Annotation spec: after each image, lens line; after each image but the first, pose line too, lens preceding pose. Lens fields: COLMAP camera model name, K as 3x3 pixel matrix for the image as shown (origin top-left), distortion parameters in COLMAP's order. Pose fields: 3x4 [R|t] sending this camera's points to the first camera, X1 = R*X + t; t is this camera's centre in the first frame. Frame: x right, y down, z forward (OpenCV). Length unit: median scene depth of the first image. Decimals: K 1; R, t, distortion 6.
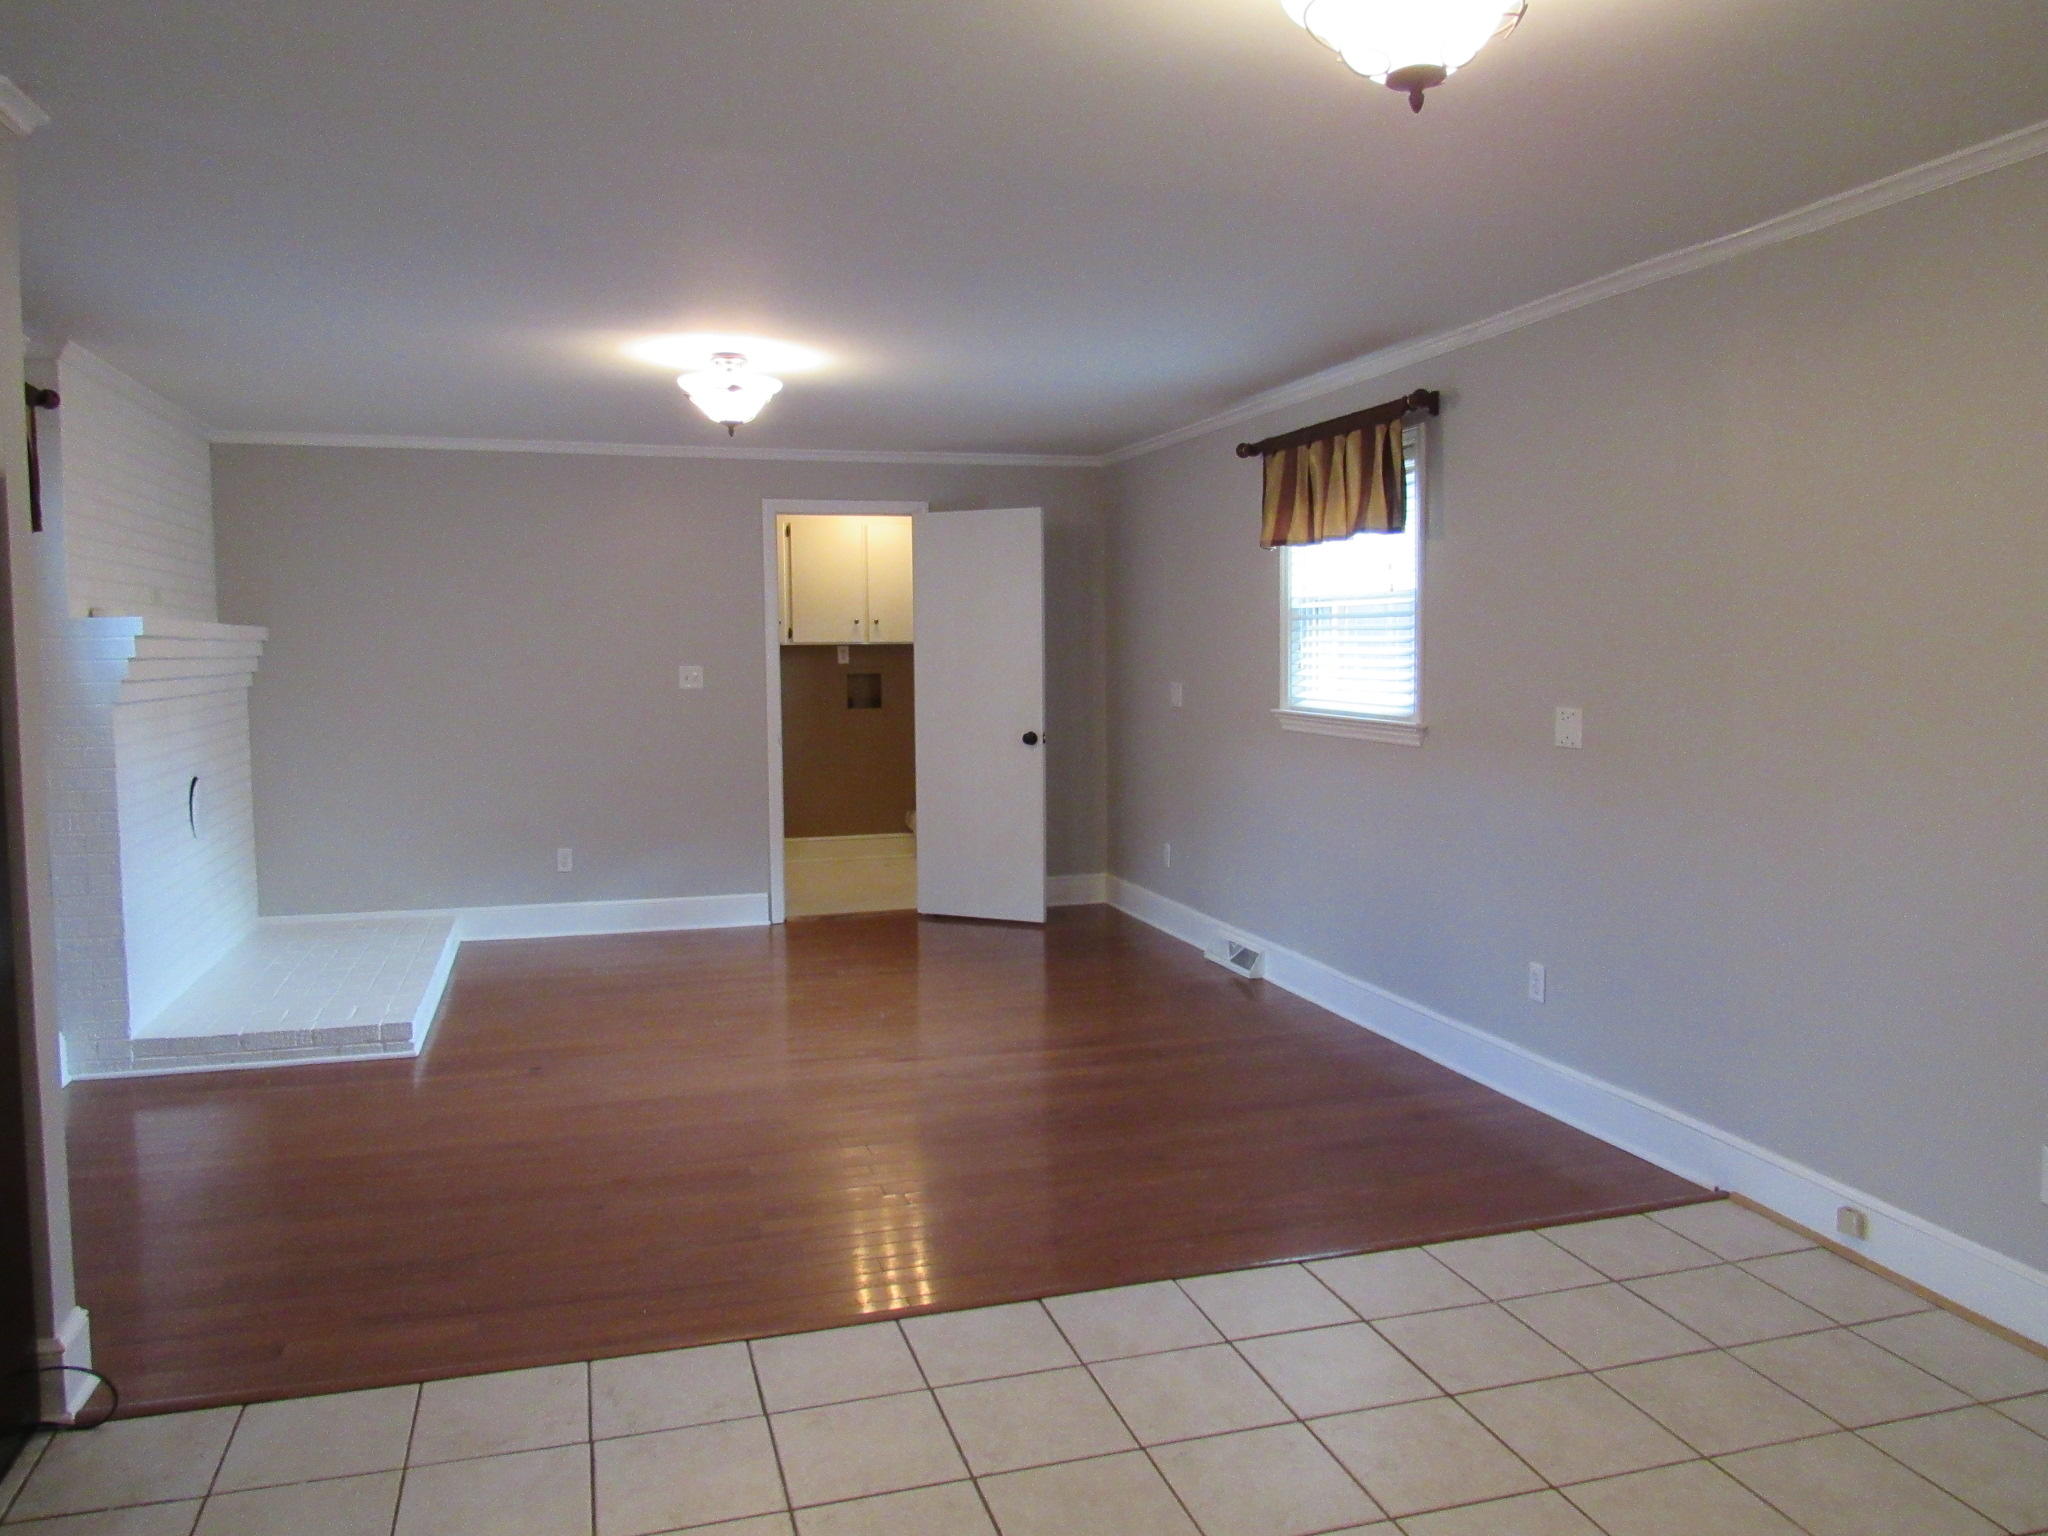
lens RADIAL K [[1448.1, 0, 1004.8], [0, 1448.1, 778.3], [0, 0, 1]] dist [-0.037392, 0.007073]
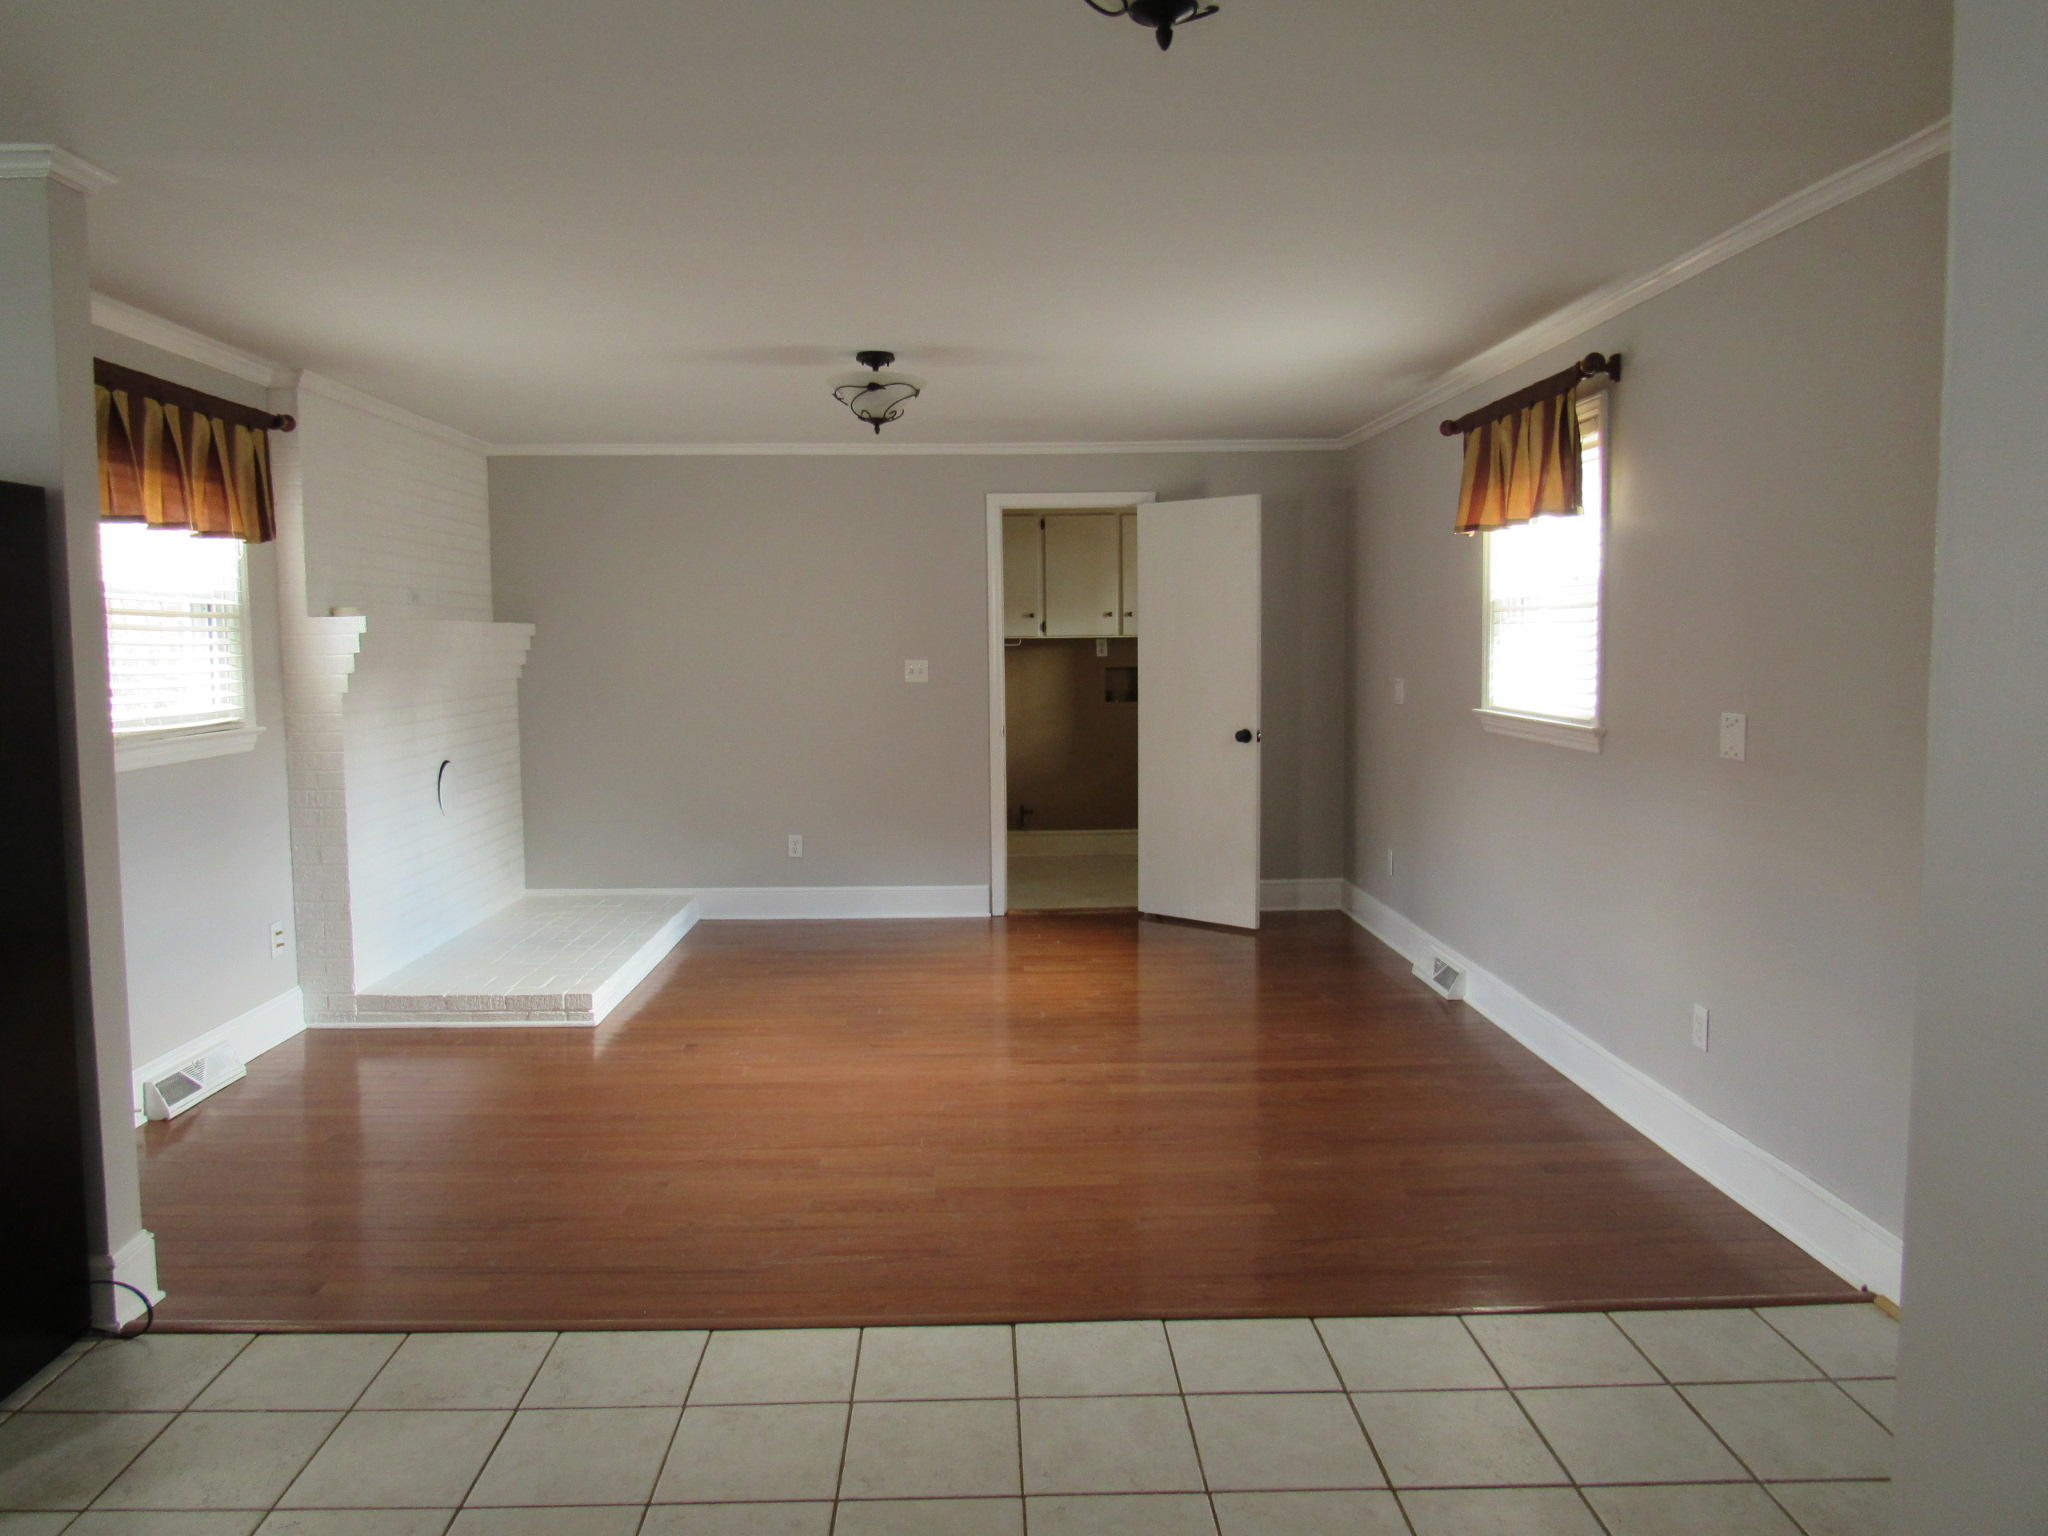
lens RADIAL K [[1451.5, 0, 1002.4], [0, 1451.5, 773.5], [0, 0, 1]] dist [-0.021388, -0.007560]
pose [[0.964834, 0.021464, -0.261982, 0.149385], [-0.020539, 0.999769, 0.006269, -0.006960], [0.262057, -0.000668, 0.965052, 0.036864]]
